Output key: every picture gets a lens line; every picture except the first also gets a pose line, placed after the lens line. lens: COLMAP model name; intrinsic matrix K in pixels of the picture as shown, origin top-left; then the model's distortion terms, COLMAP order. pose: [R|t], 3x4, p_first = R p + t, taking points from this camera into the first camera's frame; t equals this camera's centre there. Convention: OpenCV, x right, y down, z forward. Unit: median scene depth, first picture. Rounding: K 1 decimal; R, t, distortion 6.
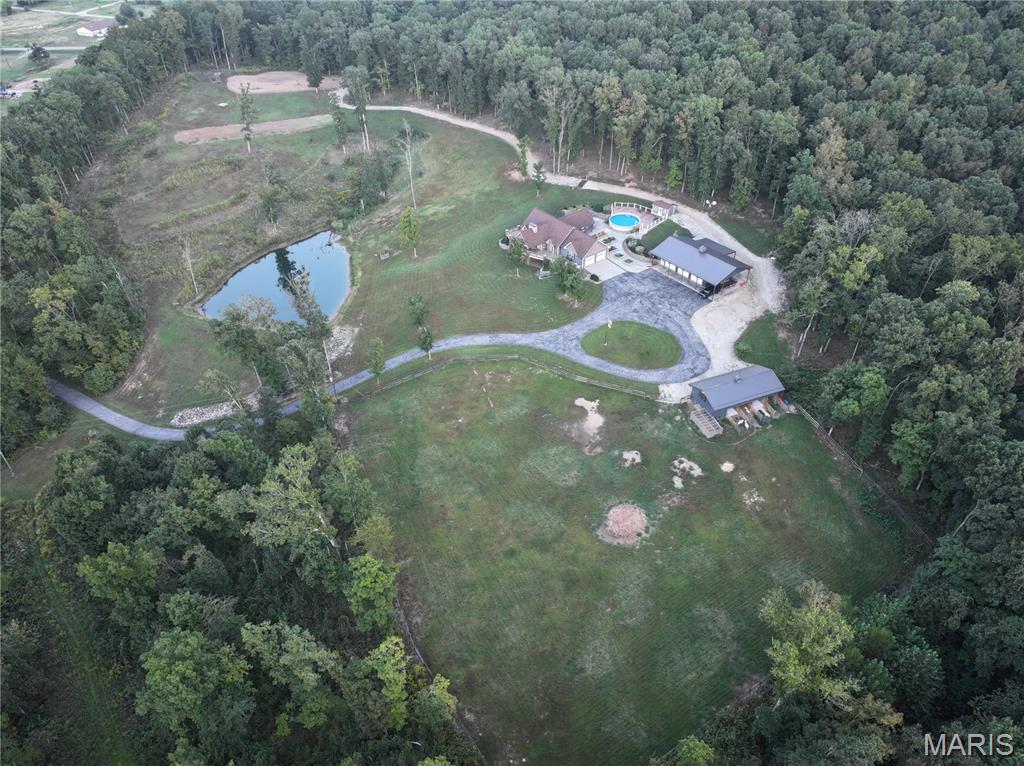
lens RADIAL K [[719.6, 0, 517.5], [0, 719.6, 381.1], [0, 0, 1]] dist [0.005010, 0.001977]
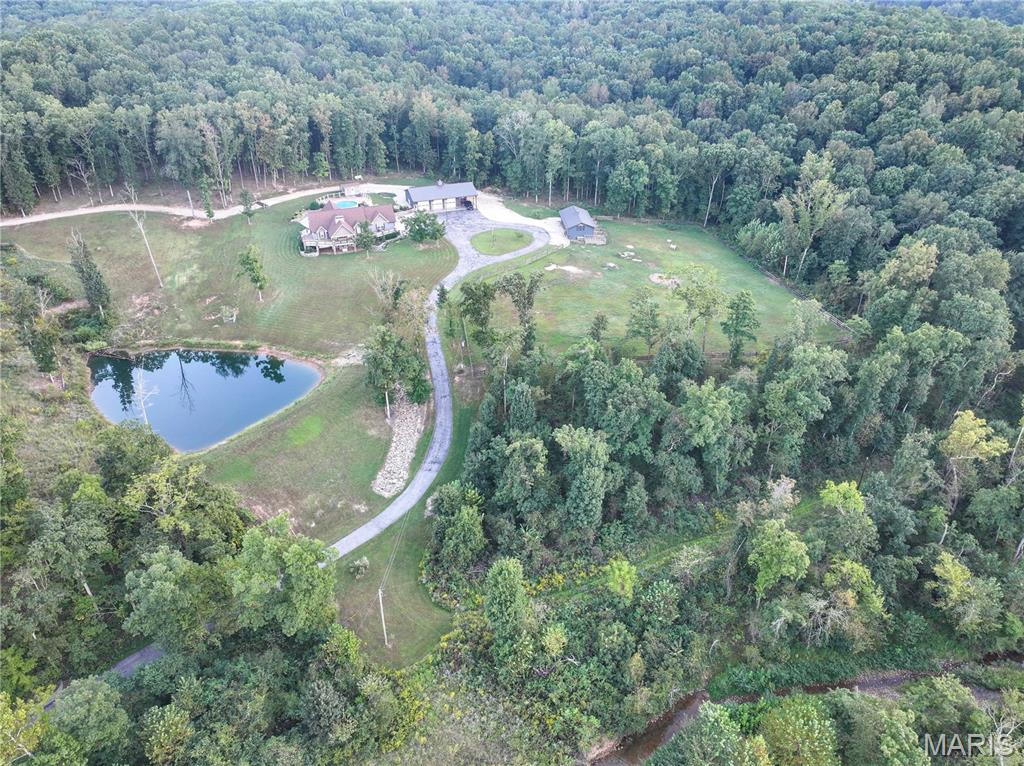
lens RADIAL K [[719.6, 0, 517.5], [0, 719.6, 381.1], [0, 0, 1]] dist [0.005010, 0.001977]
pose [[0.297268, -0.486576, 0.821508, -1.002923], [0.585623, 0.772474, 0.245622, -0.153195], [-0.754107, 0.408078, 0.514582, 0.390253]]
